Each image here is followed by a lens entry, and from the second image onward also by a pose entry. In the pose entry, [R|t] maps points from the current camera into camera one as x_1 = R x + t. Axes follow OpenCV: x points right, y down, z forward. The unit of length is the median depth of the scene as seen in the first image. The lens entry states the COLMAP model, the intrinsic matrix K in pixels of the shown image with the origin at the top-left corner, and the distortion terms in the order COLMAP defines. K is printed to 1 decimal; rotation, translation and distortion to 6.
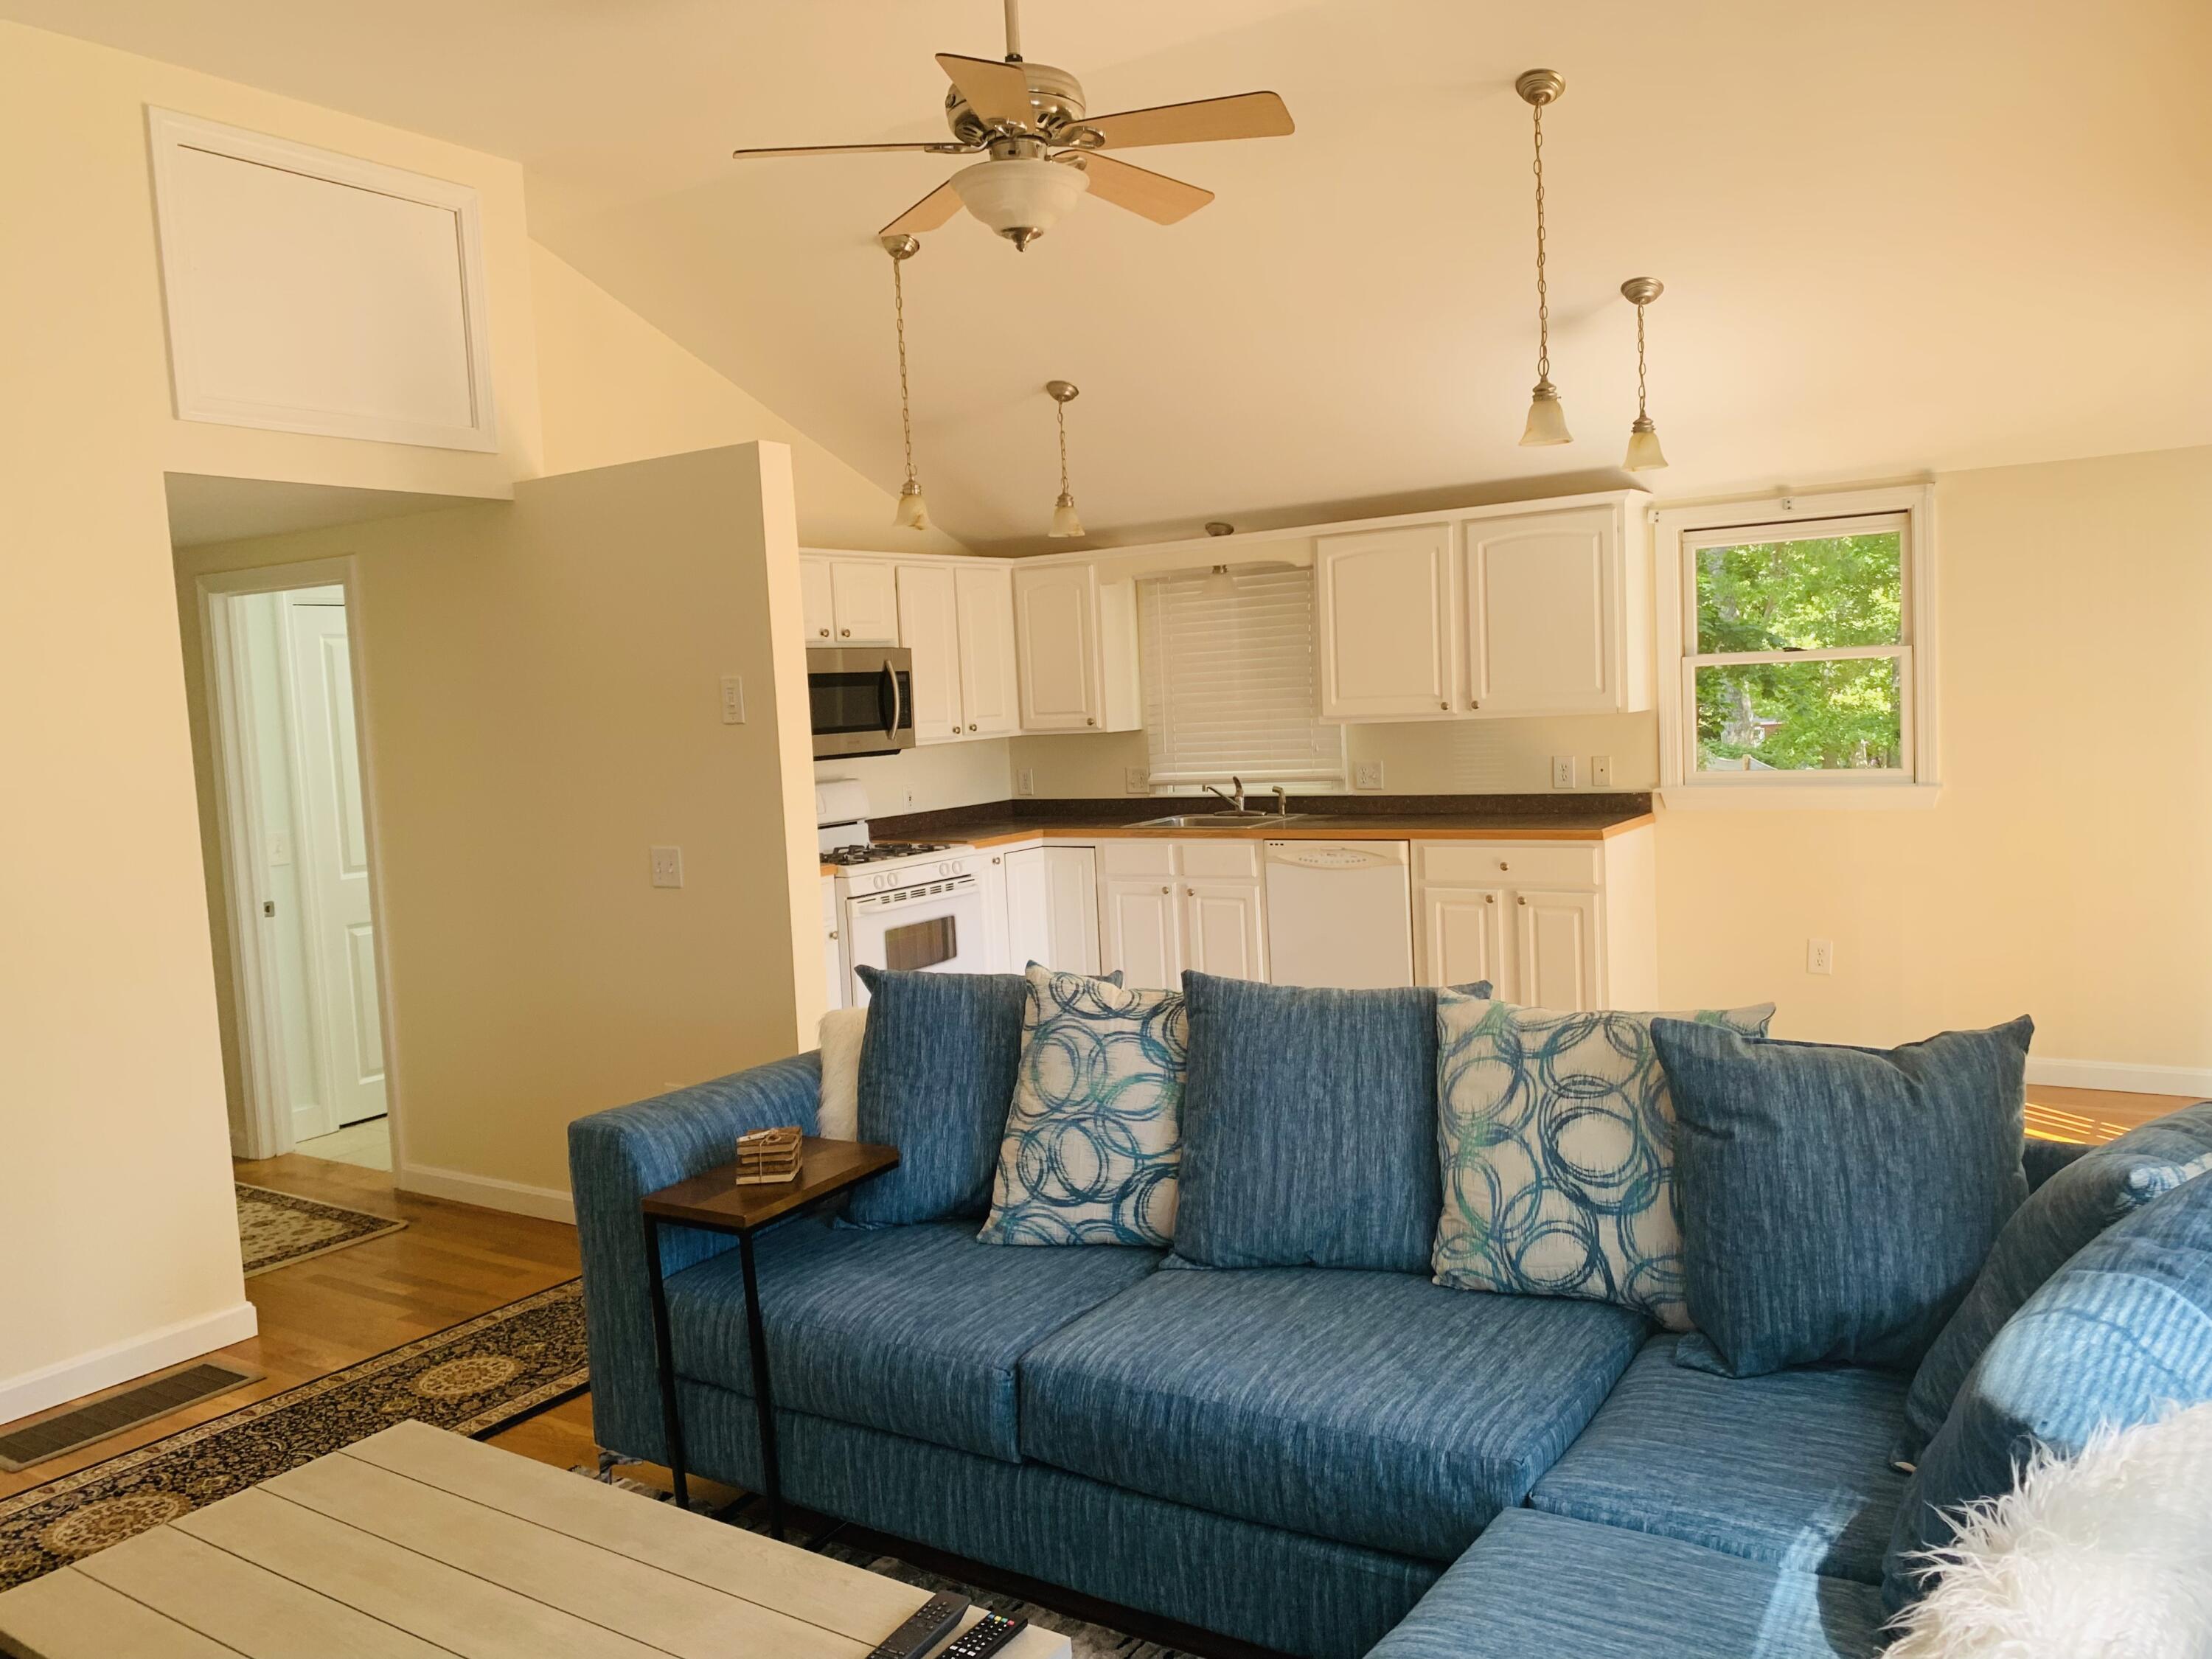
lens RADIAL K [[1707.5, 0, 1096.2], [0, 1707.5, 838.4], [0, 0, 1]] dist [0.004776, -0.006644]
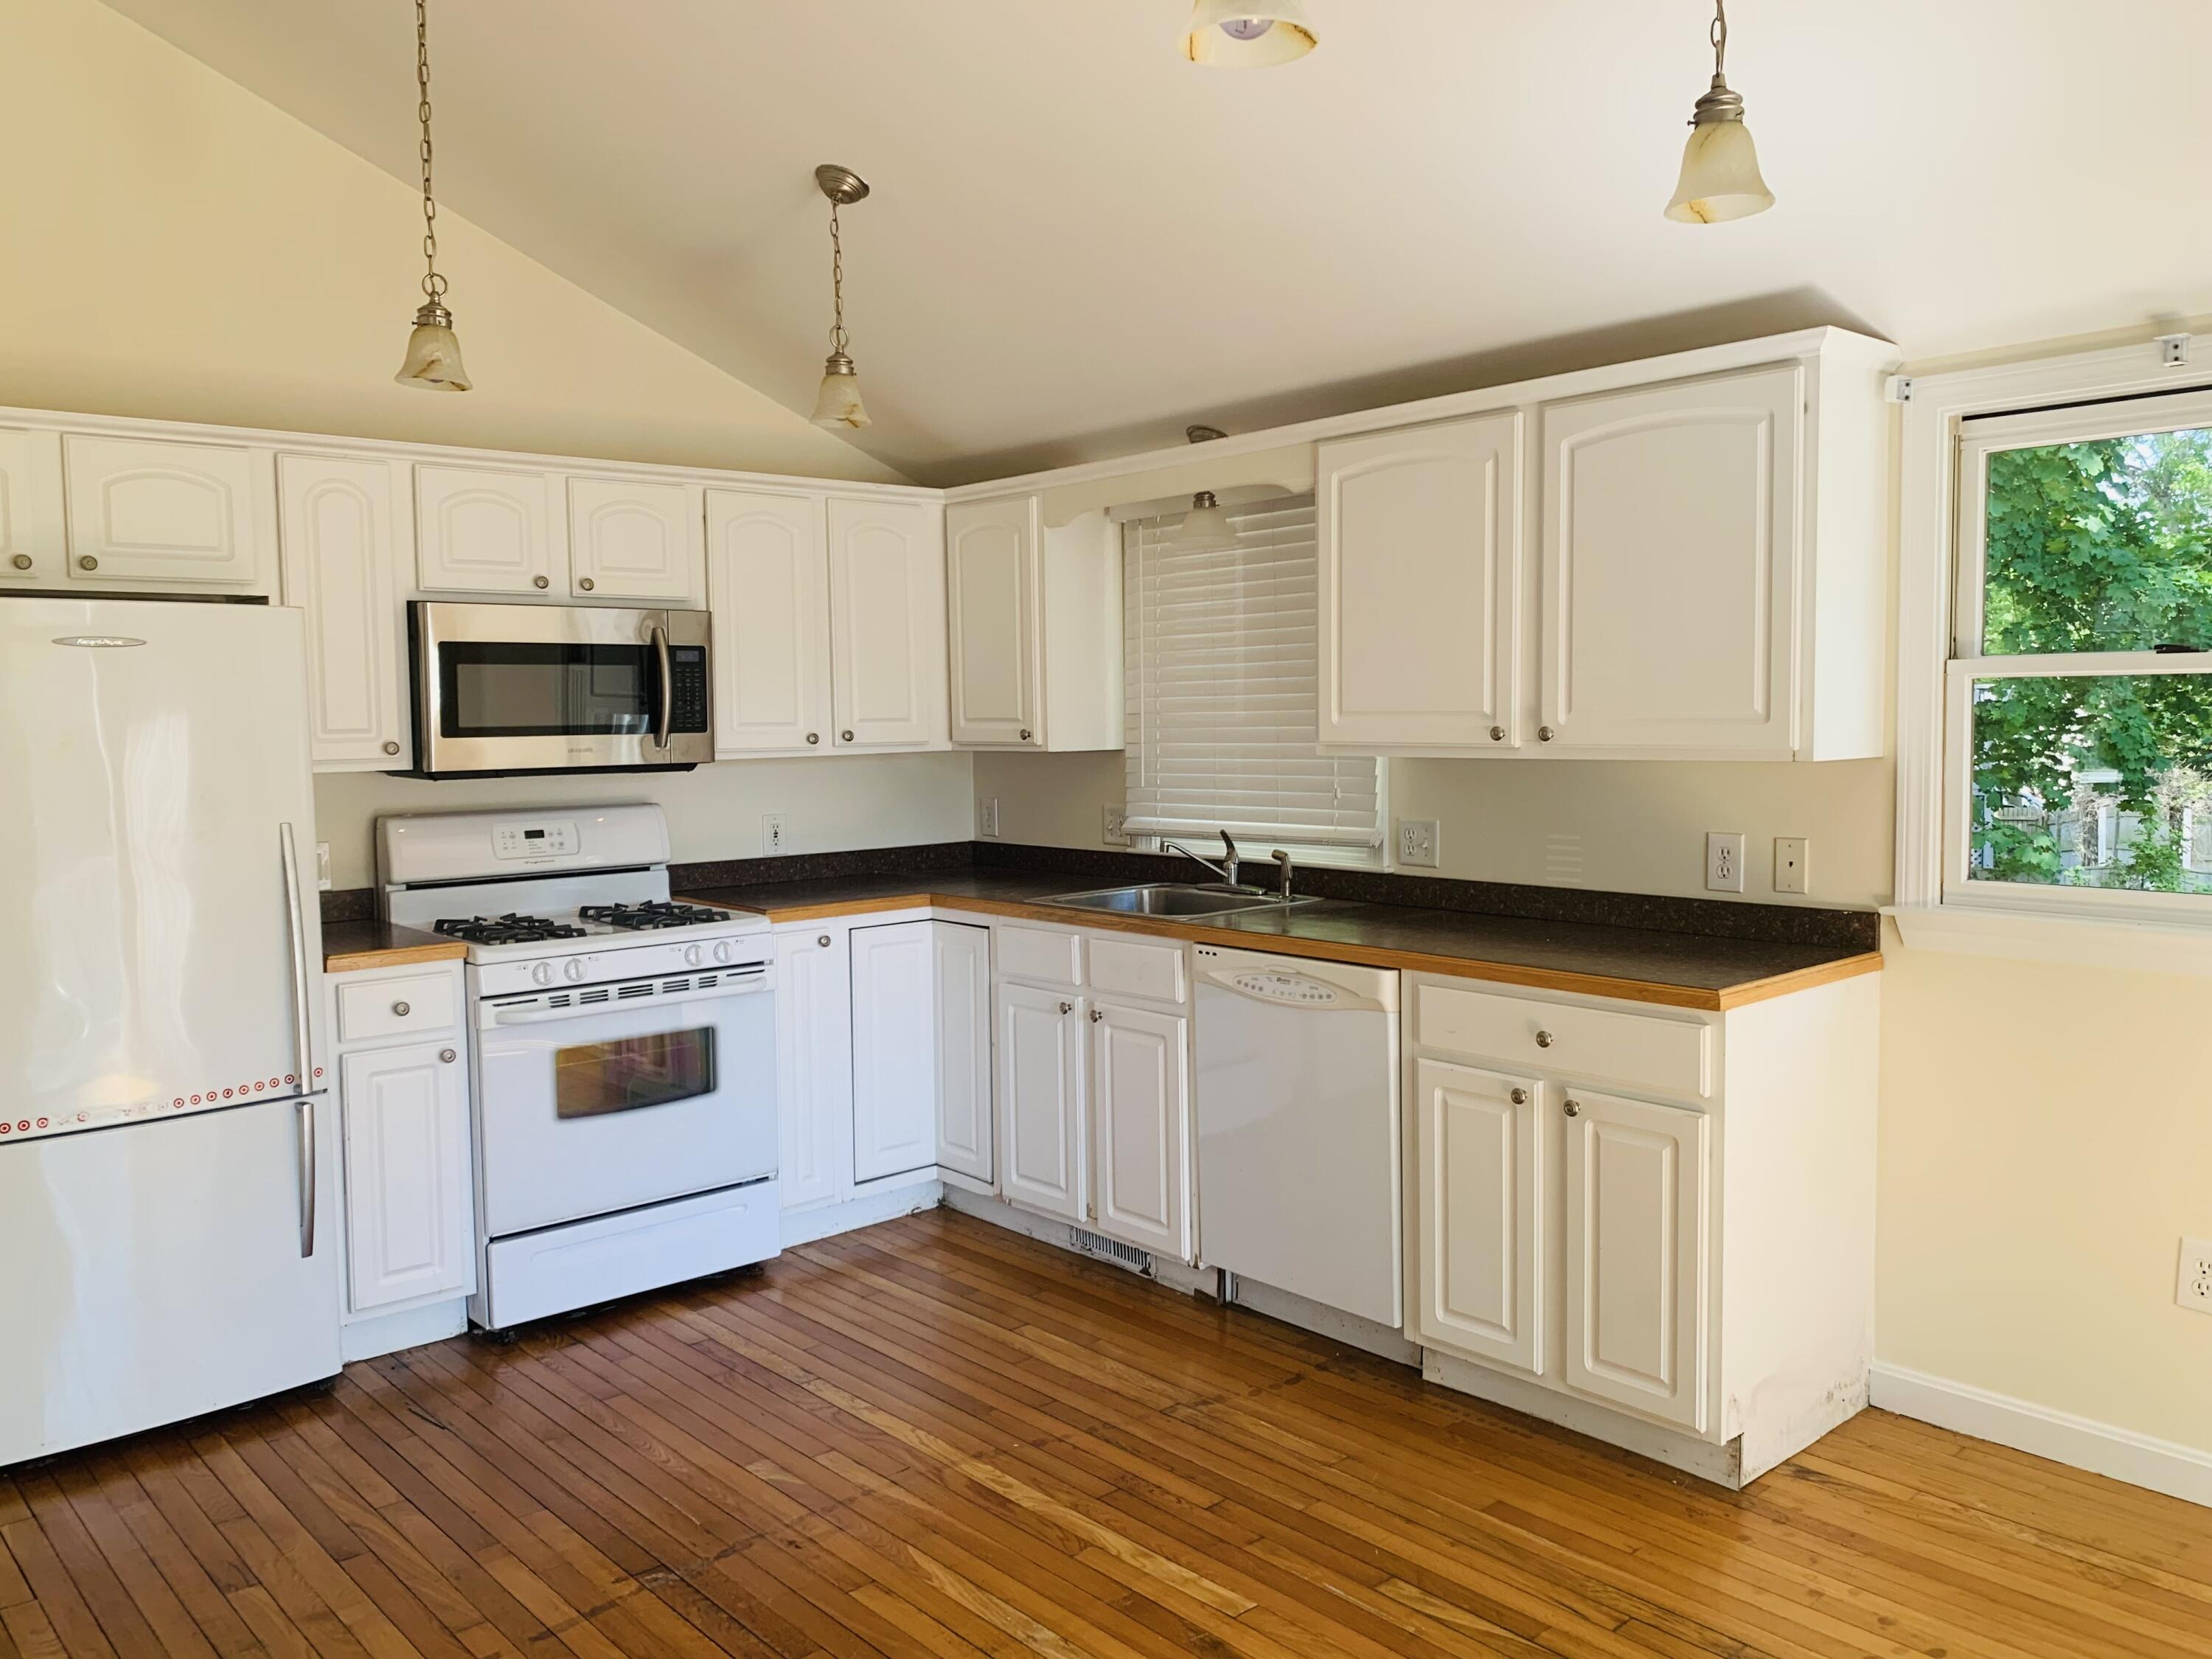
lens RADIAL K [[1707.5, 0, 1116.9], [0, 1707.5, 818.9], [0, 0, 1]] dist [0.004776, -0.006644]
pose [[0.967995, 0.054061, -0.245080, 0.210478], [-0.057037, 0.998359, -0.005058, -0.037204], [0.244404, 0.018875, 0.969490, 0.400264]]
